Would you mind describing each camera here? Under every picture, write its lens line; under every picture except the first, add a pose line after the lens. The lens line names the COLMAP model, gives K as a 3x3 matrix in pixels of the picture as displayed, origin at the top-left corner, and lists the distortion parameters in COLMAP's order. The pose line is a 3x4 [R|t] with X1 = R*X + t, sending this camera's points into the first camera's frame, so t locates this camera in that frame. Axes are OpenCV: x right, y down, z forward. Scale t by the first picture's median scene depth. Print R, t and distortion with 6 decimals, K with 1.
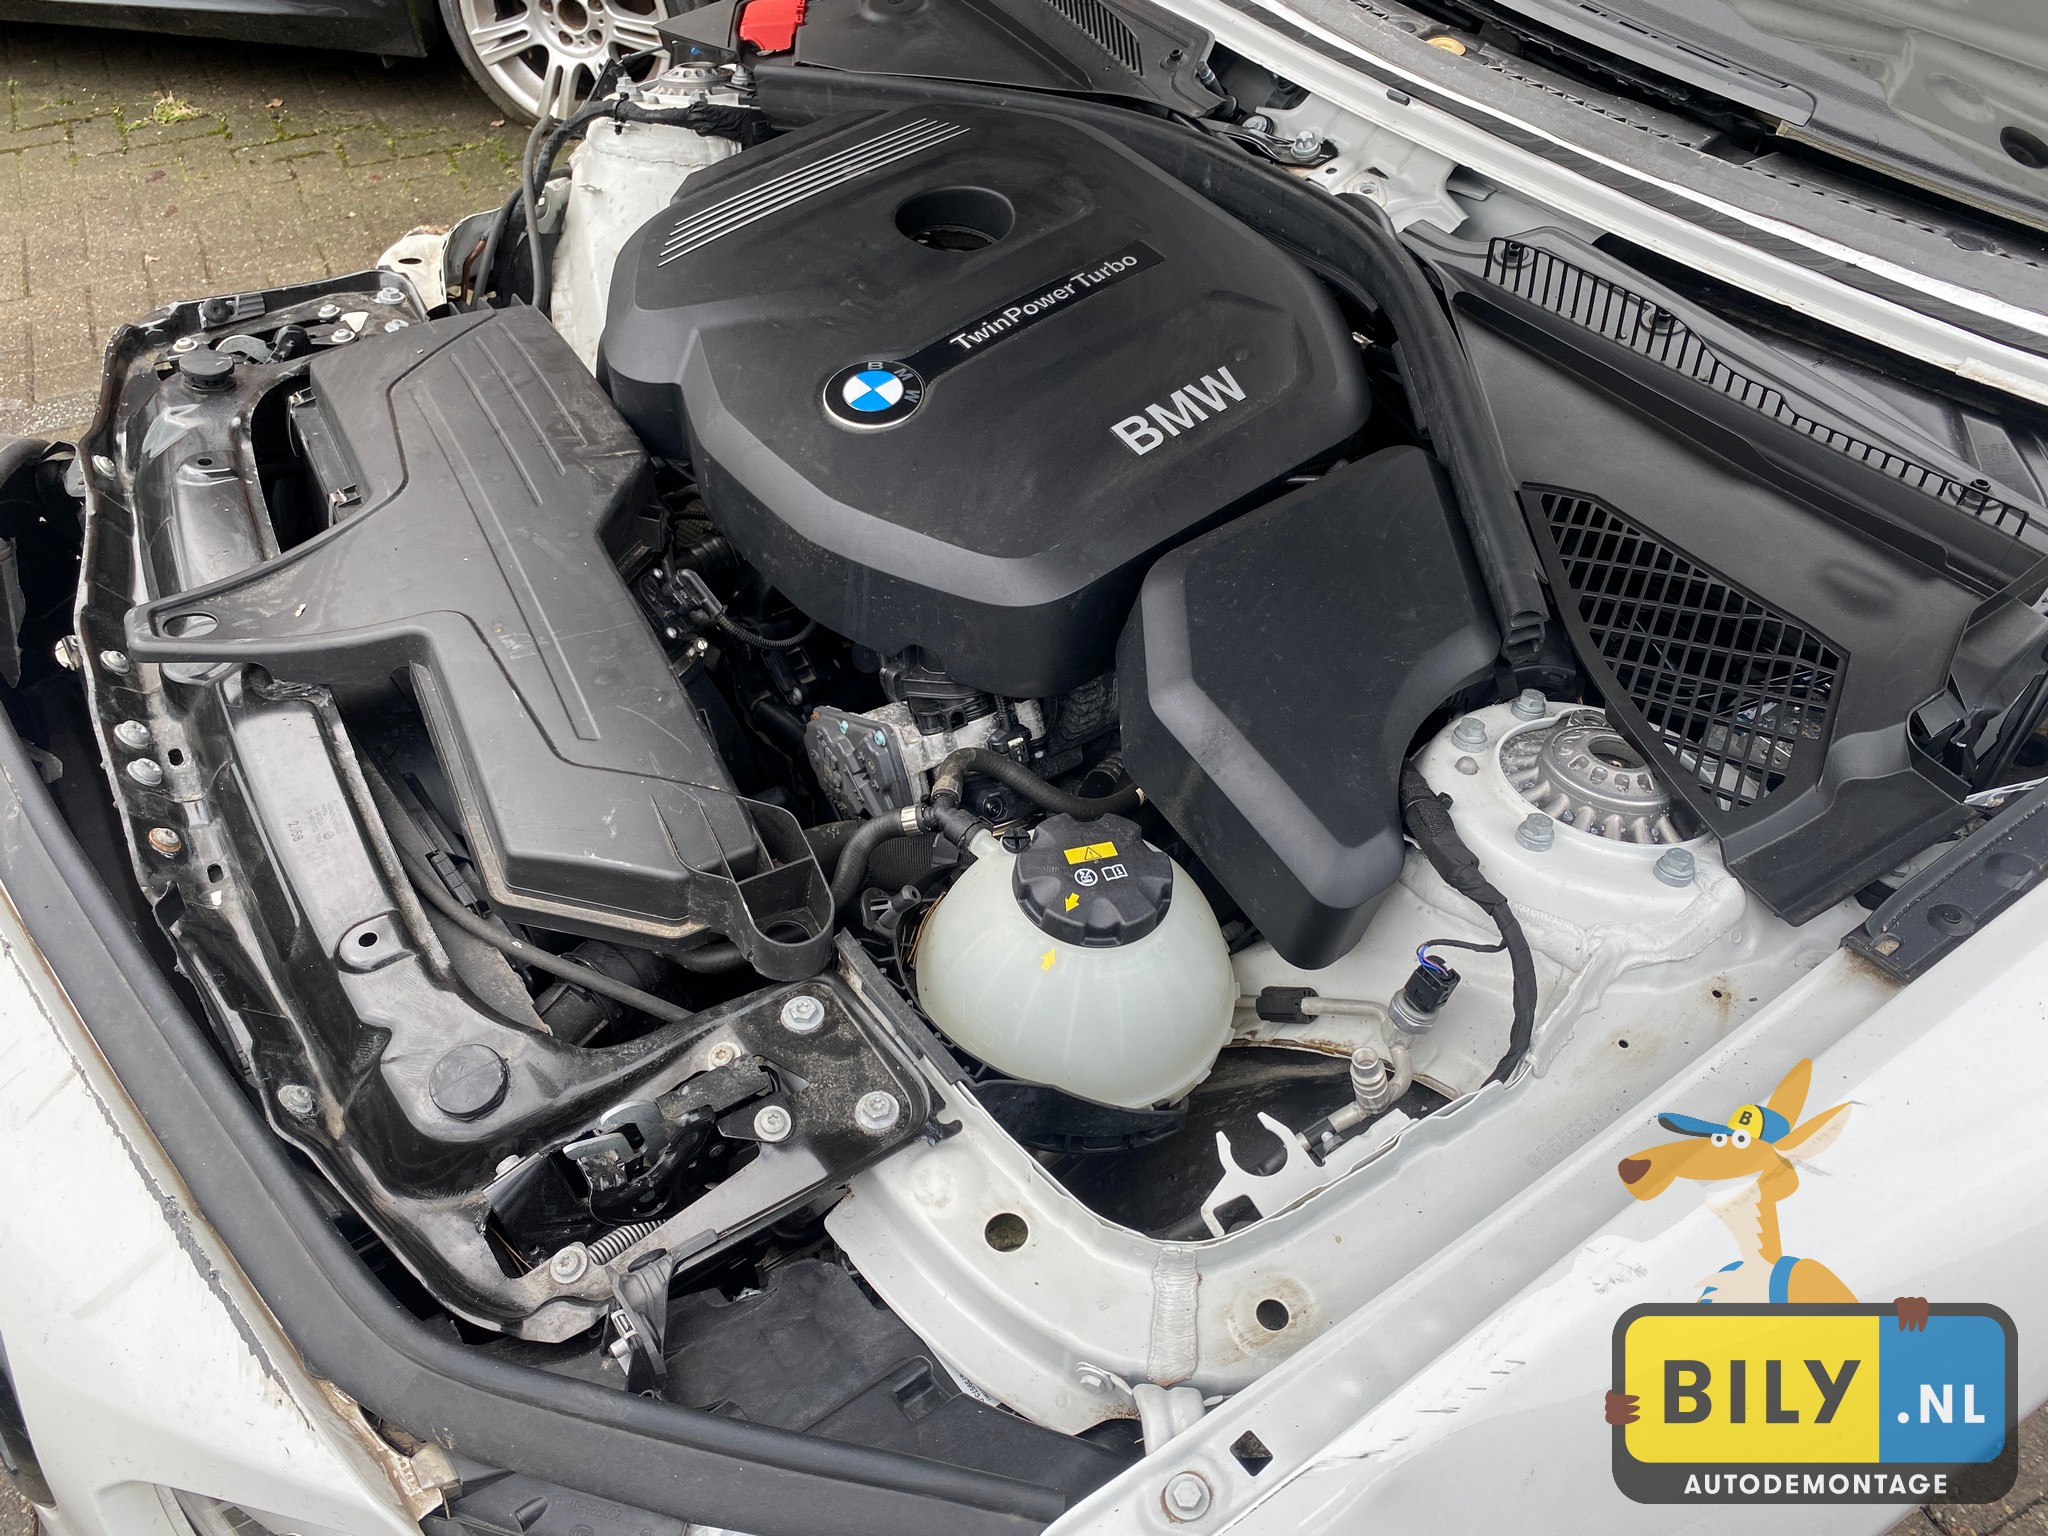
lens RADIAL K [[1554.0, 0, 1021.1], [0, 1554.0, 746.1], [0, 0, 1]] dist [0.014990, -0.008179]
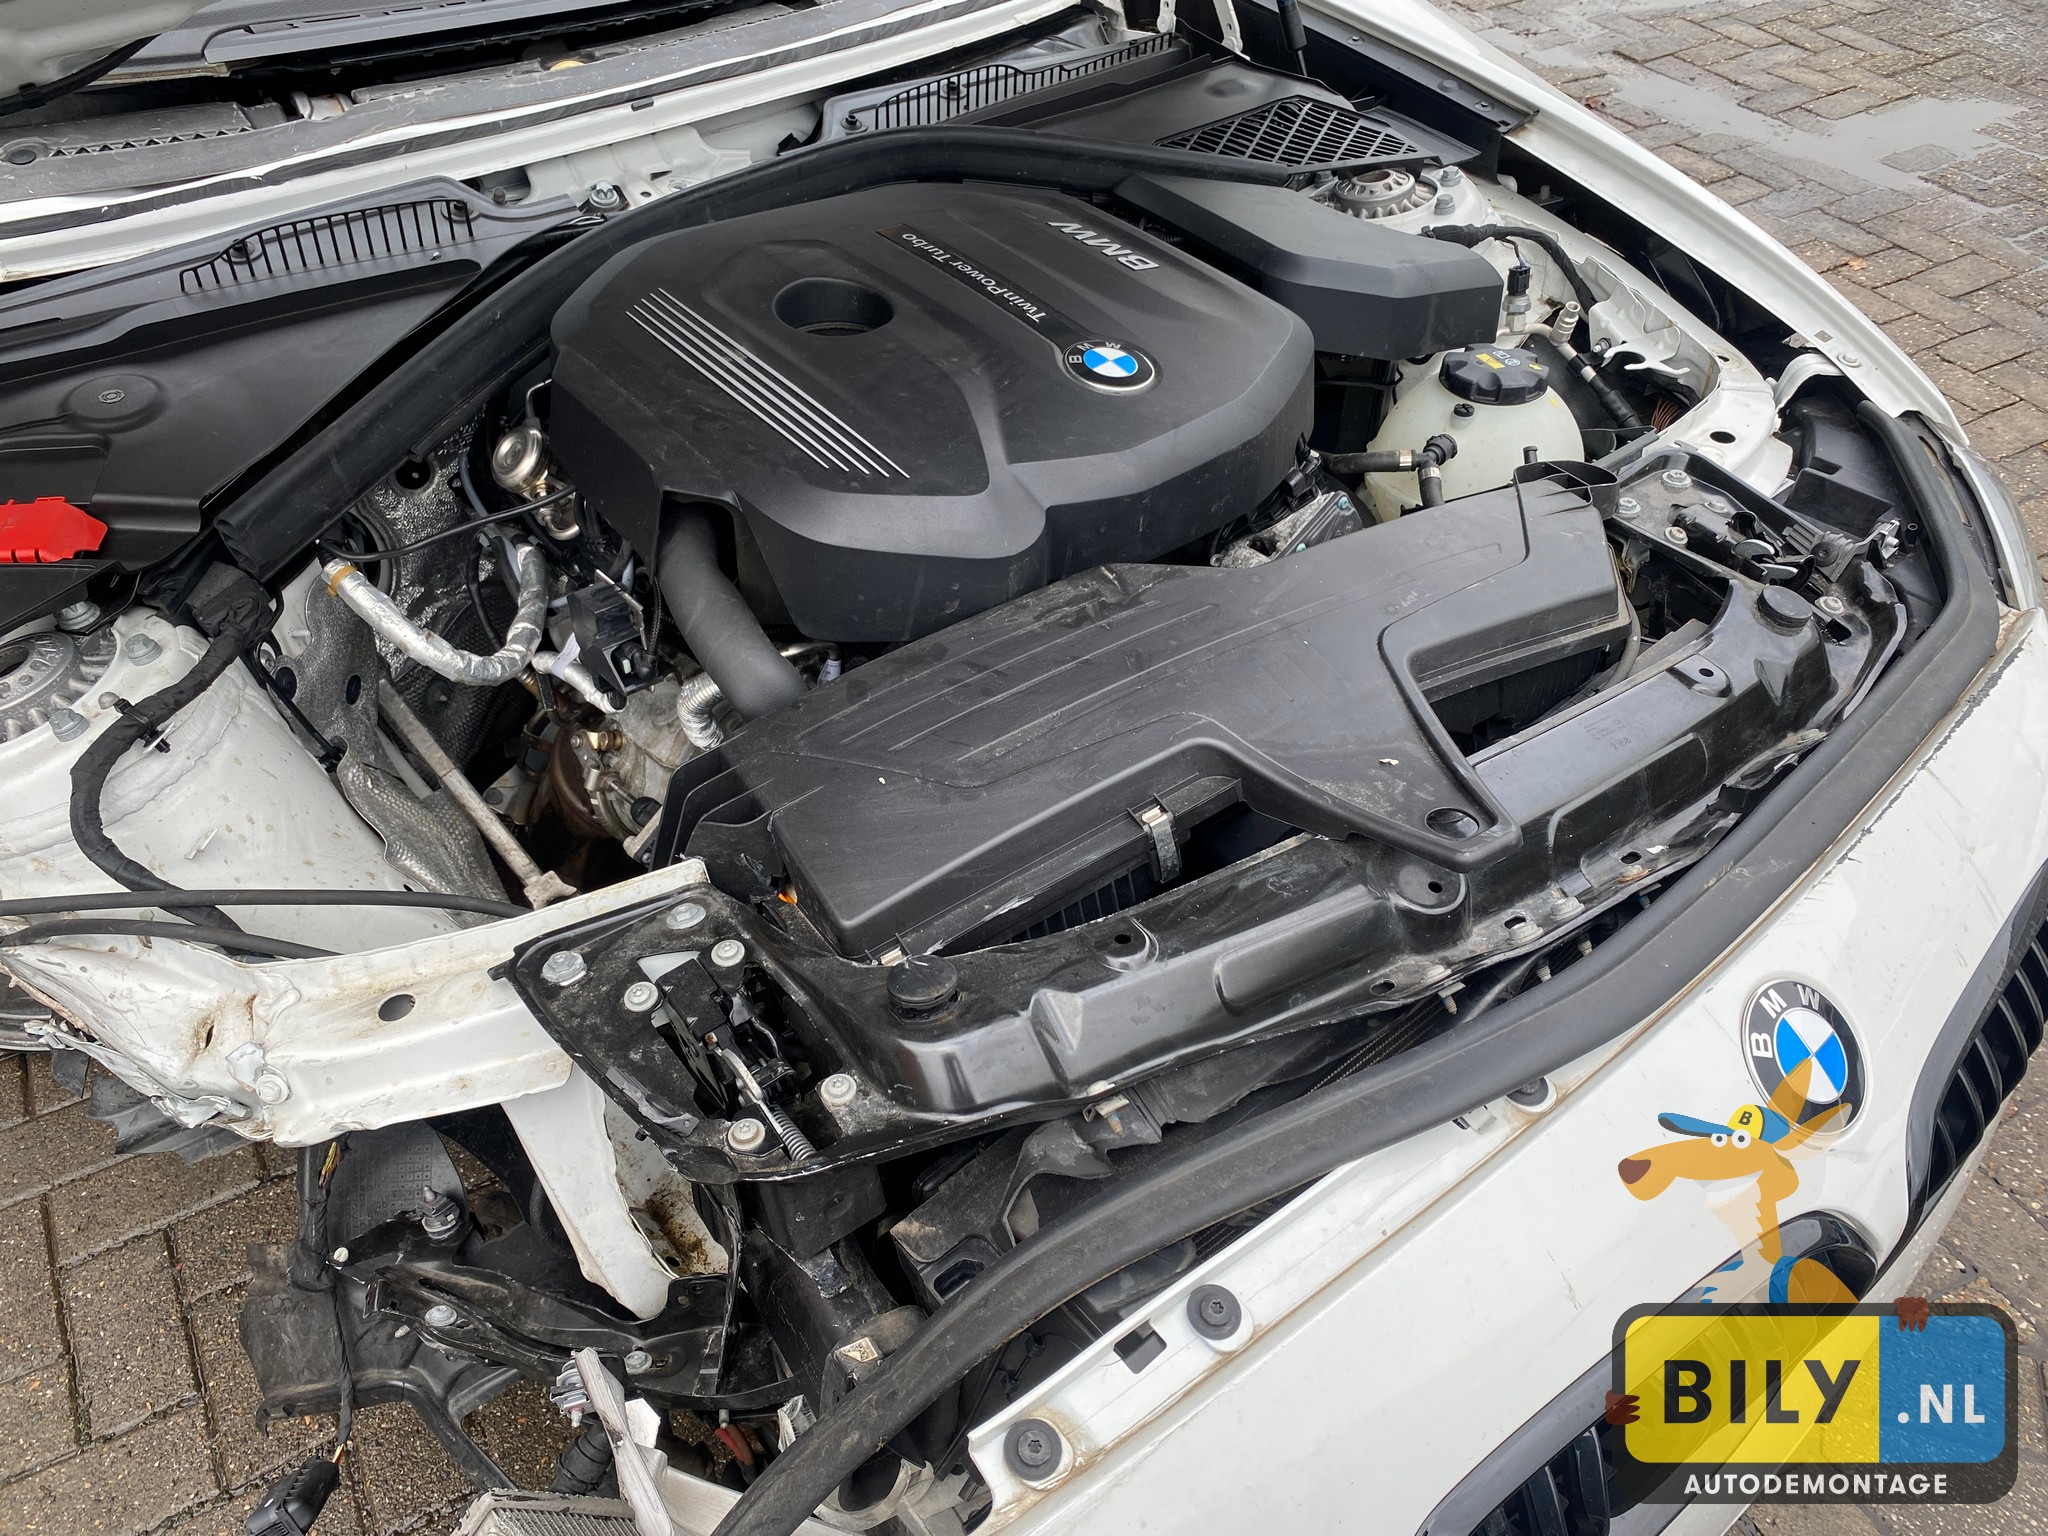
lens RADIAL K [[1565.2, 0, 1029.0], [0, 1565.2, 752.1], [0, 0, 1]] dist [0.010478, 0.001726]
pose [[-0.047579, -0.684744, 0.727229, -1.064407], [0.701047, 0.495724, 0.512631, -0.685051], [-0.711526, 0.534212, 0.456452, 0.666424]]
